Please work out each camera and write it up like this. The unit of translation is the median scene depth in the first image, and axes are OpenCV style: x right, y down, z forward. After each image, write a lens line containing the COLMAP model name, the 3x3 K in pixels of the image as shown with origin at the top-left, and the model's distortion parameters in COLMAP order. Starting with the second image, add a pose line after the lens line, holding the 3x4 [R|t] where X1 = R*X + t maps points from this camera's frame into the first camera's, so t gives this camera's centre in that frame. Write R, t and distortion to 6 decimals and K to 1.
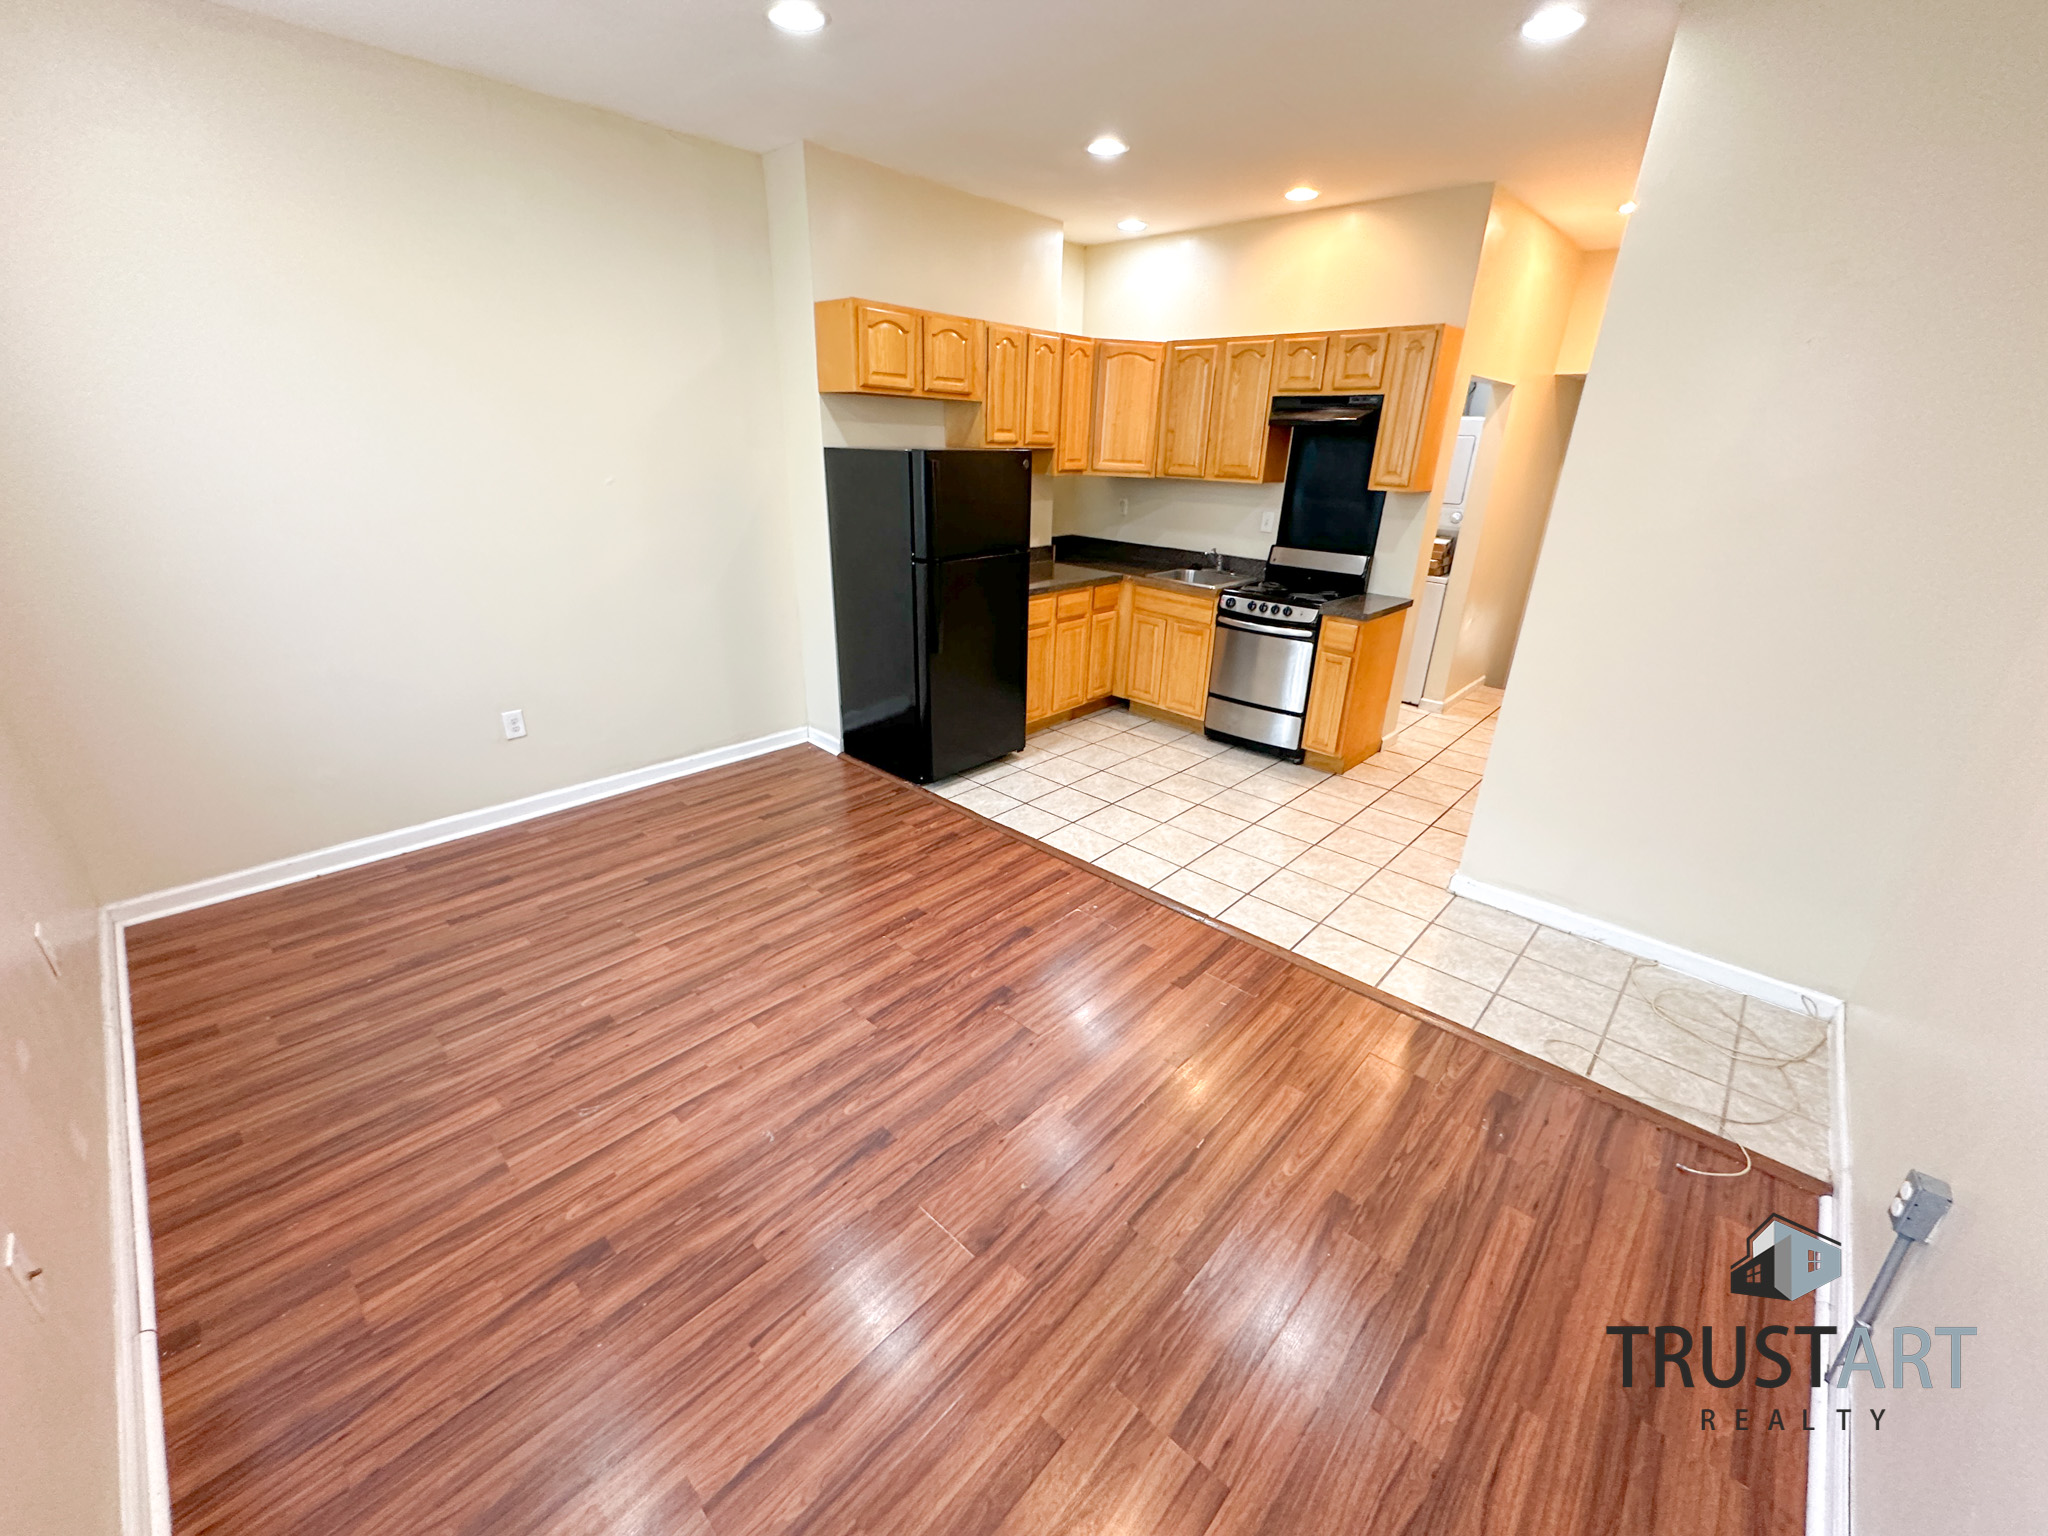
lens RADIAL K [[816.1, 0, 1022.8], [0, 816.1, 768.5], [0, 0, 1]] dist [-0.002820, 0.000251]
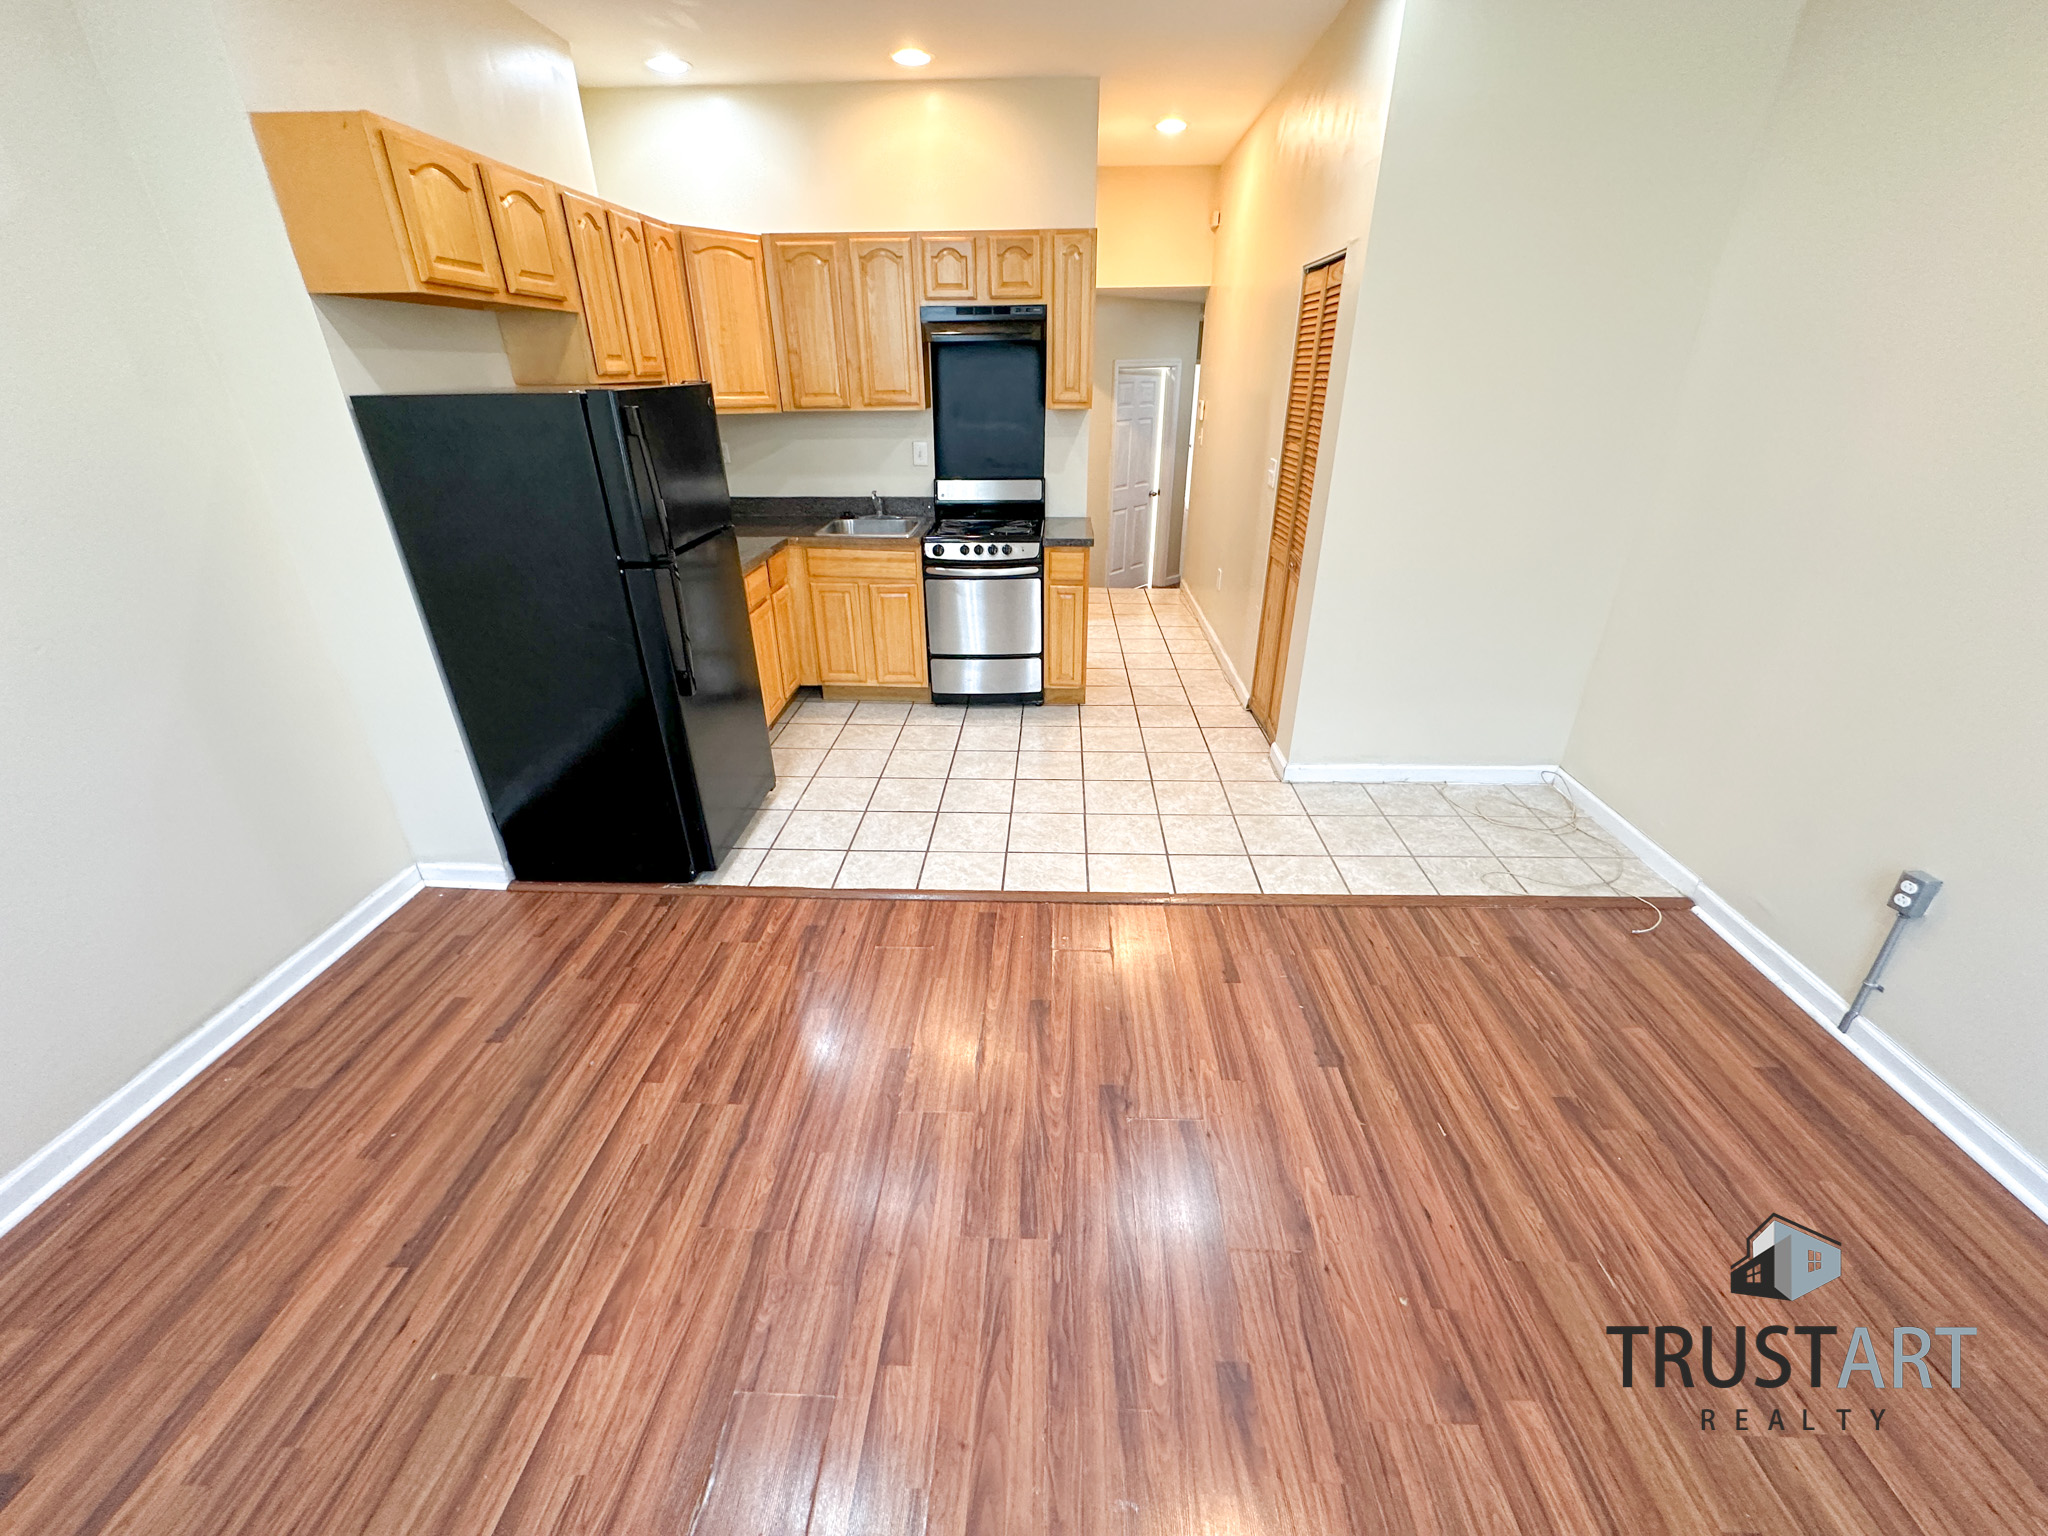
lens RADIAL K [[816.1, 0, 1022.8], [0, 816.1, 768.5], [0, 0, 1]] dist [-0.002820, 0.000251]
pose [[0.756733, -0.317838, 0.571257, -0.277679], [0.271197, 0.947739, 0.168056, -0.111919], [-0.594817, 0.027749, 0.803382, 0.263617]]
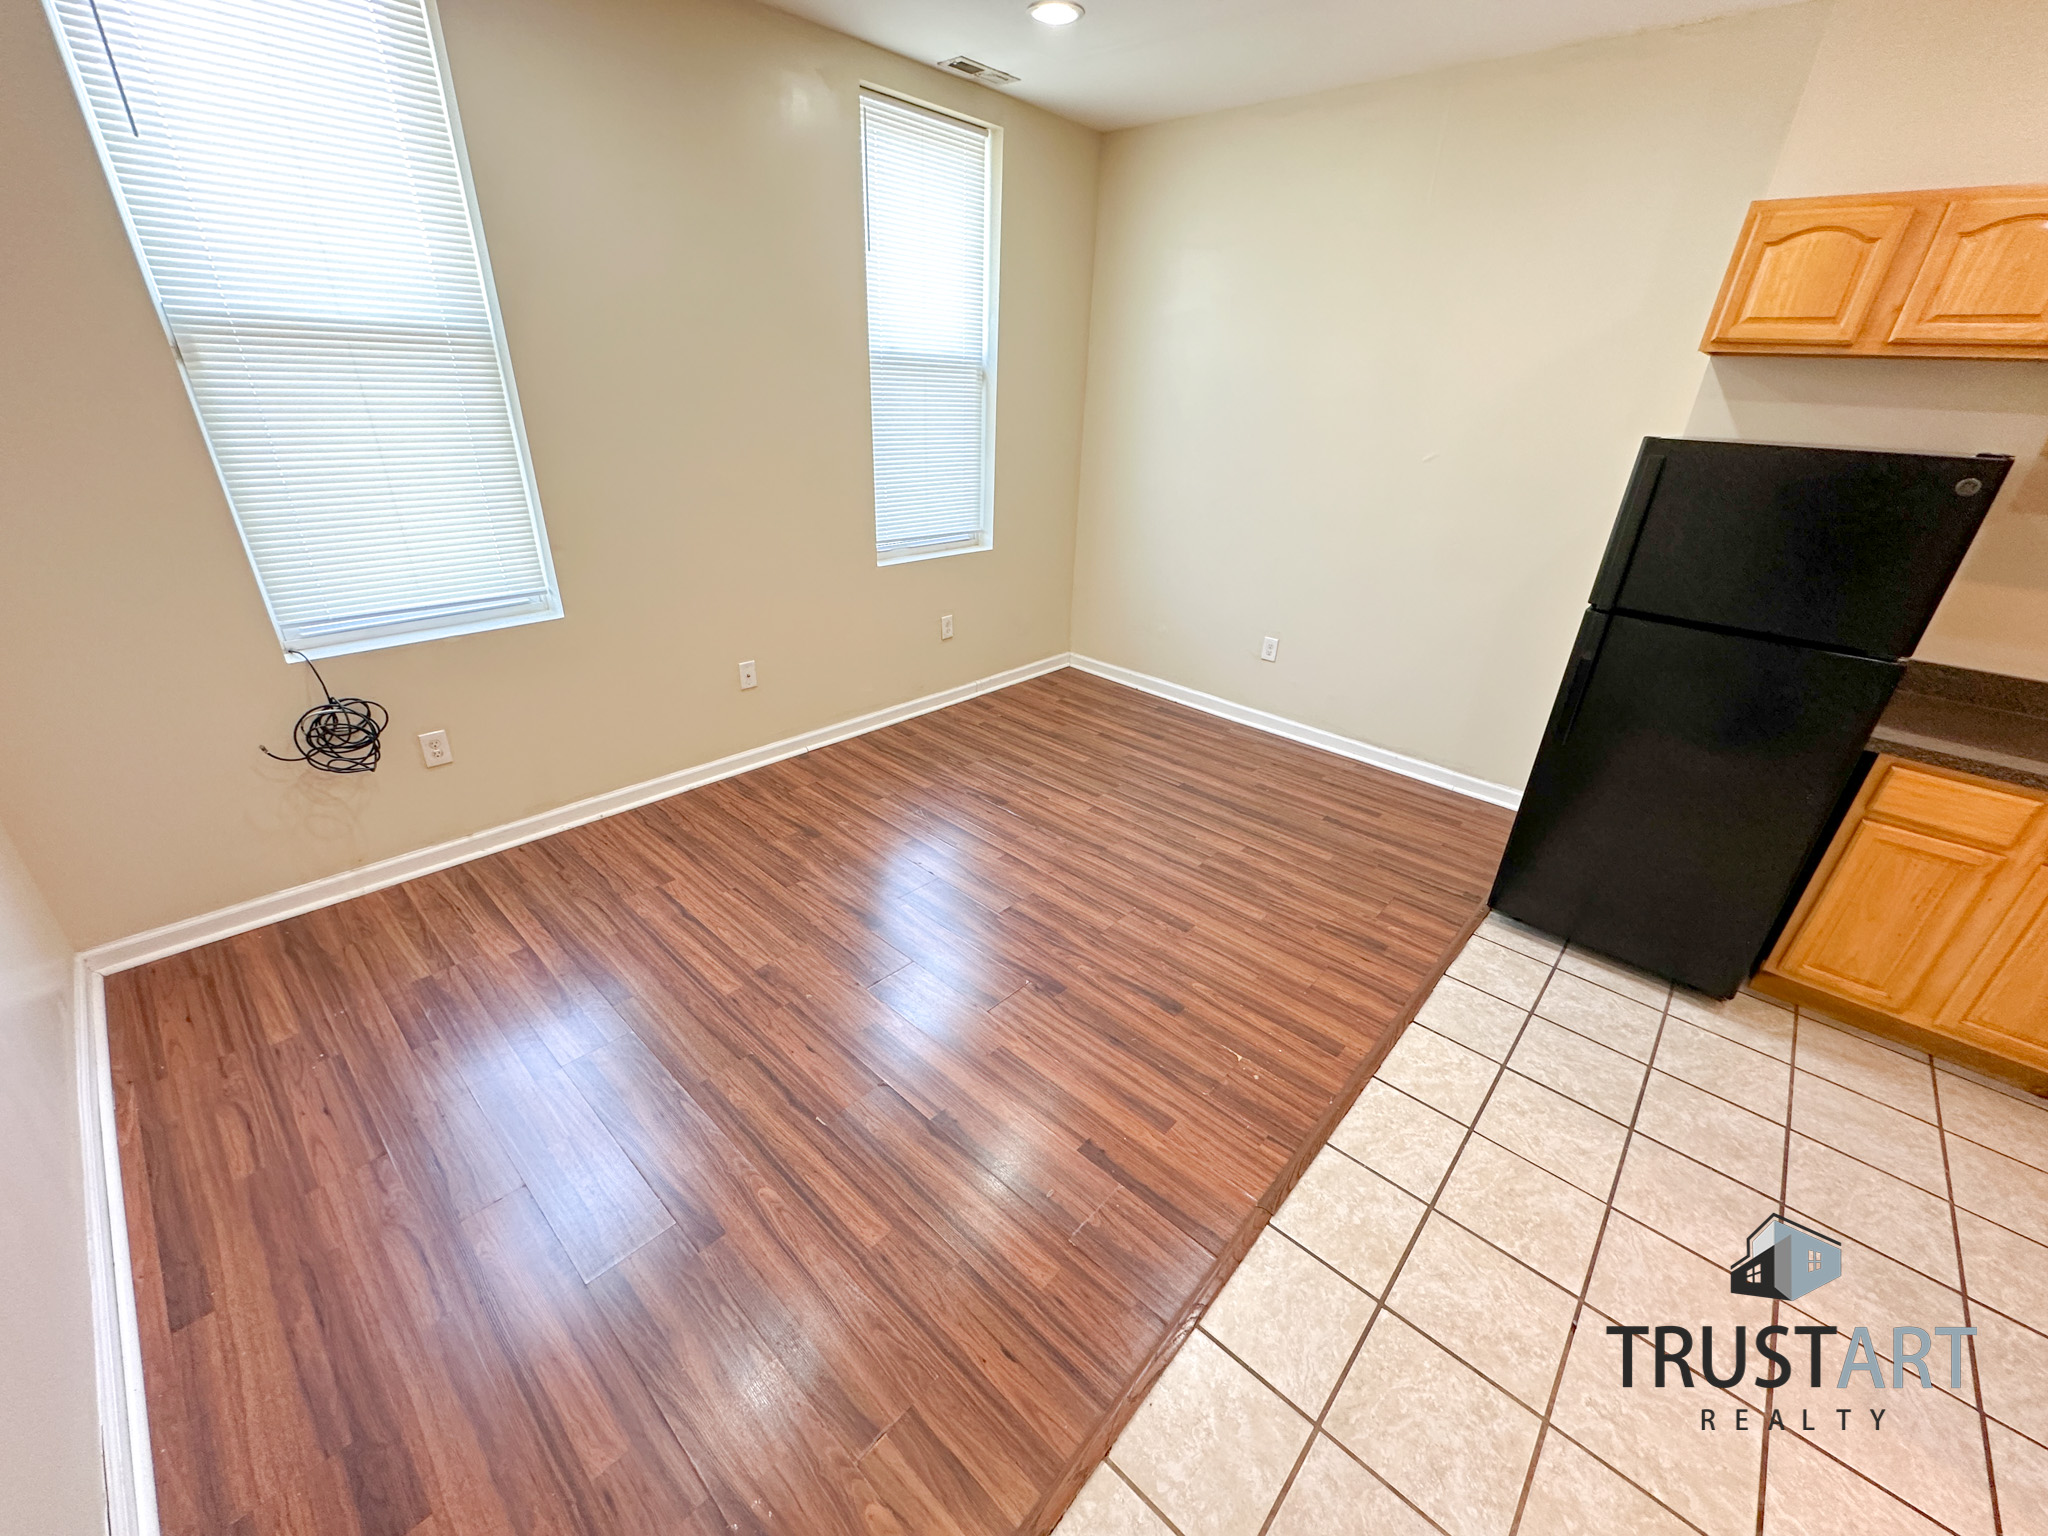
lens RADIAL K [[816.1, 0, 1022.8], [0, 816.1, 768.5], [0, 0, 1]] dist [-0.002820, 0.000251]
pose [[0.009865, 0.408962, -0.912498, 0.468168], [-0.416832, 0.831159, 0.368002, -0.171041], [0.908930, 0.376728, 0.178668, 0.448236]]
